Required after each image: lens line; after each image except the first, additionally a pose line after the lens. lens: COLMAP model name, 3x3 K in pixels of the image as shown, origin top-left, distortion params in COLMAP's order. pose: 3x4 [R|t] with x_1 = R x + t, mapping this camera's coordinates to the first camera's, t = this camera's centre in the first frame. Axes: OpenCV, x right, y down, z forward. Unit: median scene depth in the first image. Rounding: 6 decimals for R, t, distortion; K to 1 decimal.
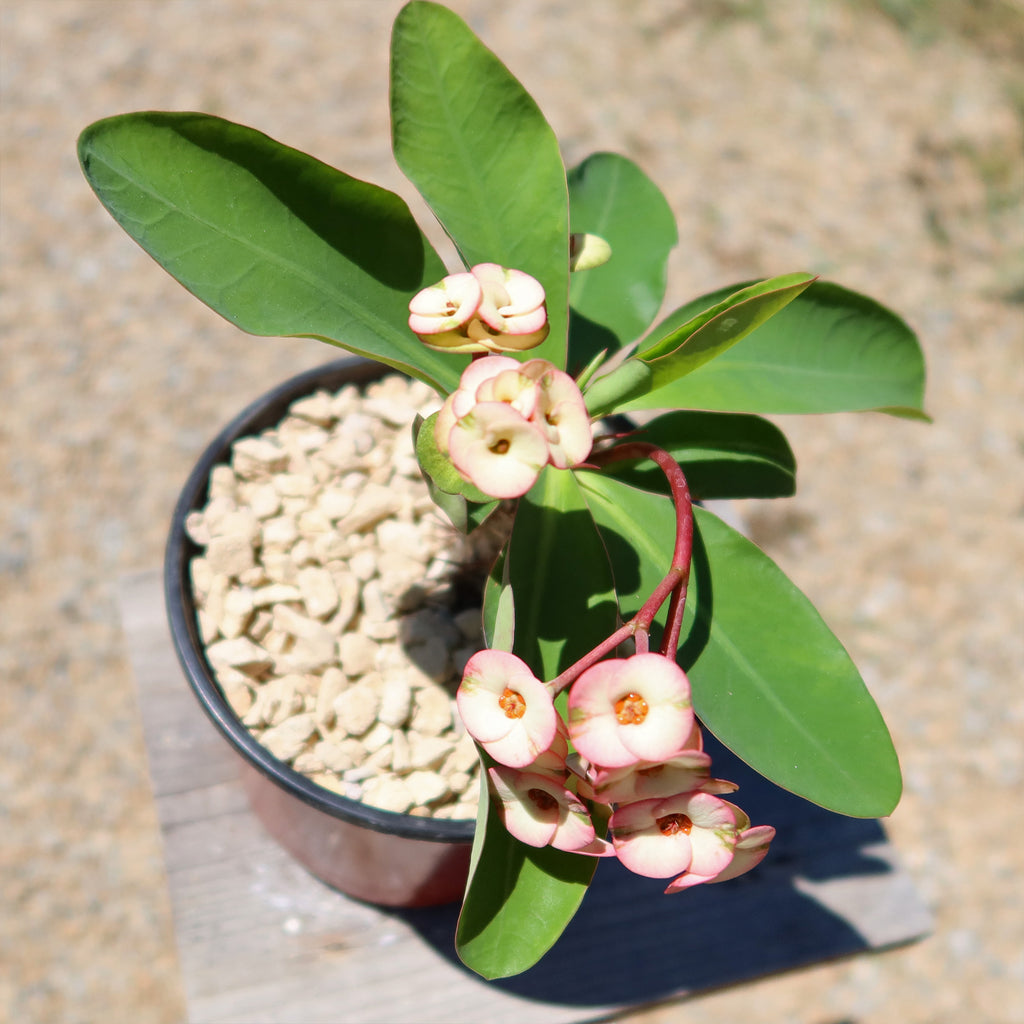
lens RADIAL K [[1431.6, 0, 512.0], [0, 1431.6, 512.0], [0, 0, 1]] dist [-0.030448, -0.091509]
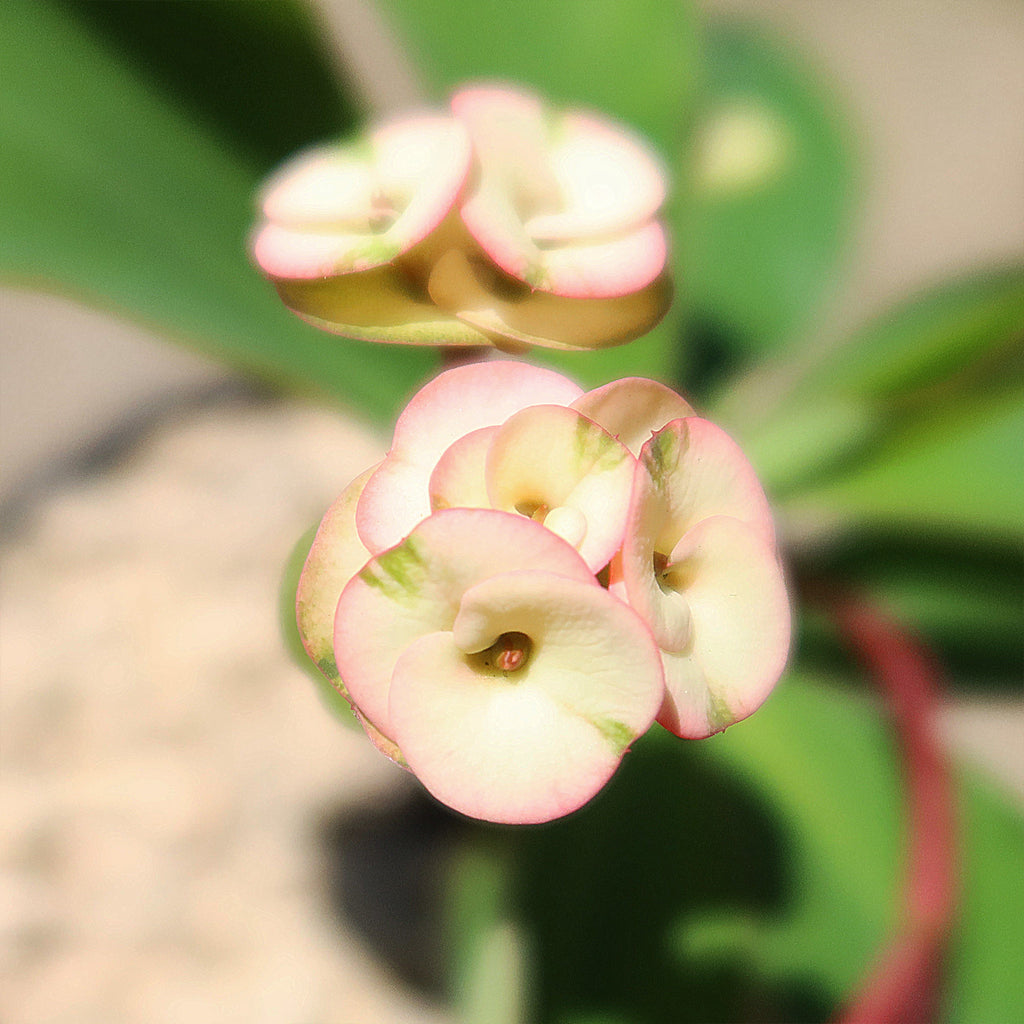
lens RADIAL K [[1431.6, 0, 512.0], [0, 1431.6, 512.0], [0, 0, 1]] dist [-0.030448, -0.091509]
pose [[0.998061, 0.062151, -0.003534, -0.007042], [-0.062207, 0.997883, -0.018994, -0.070025], [0.002346, 0.019177, 0.999813, 0.688599]]
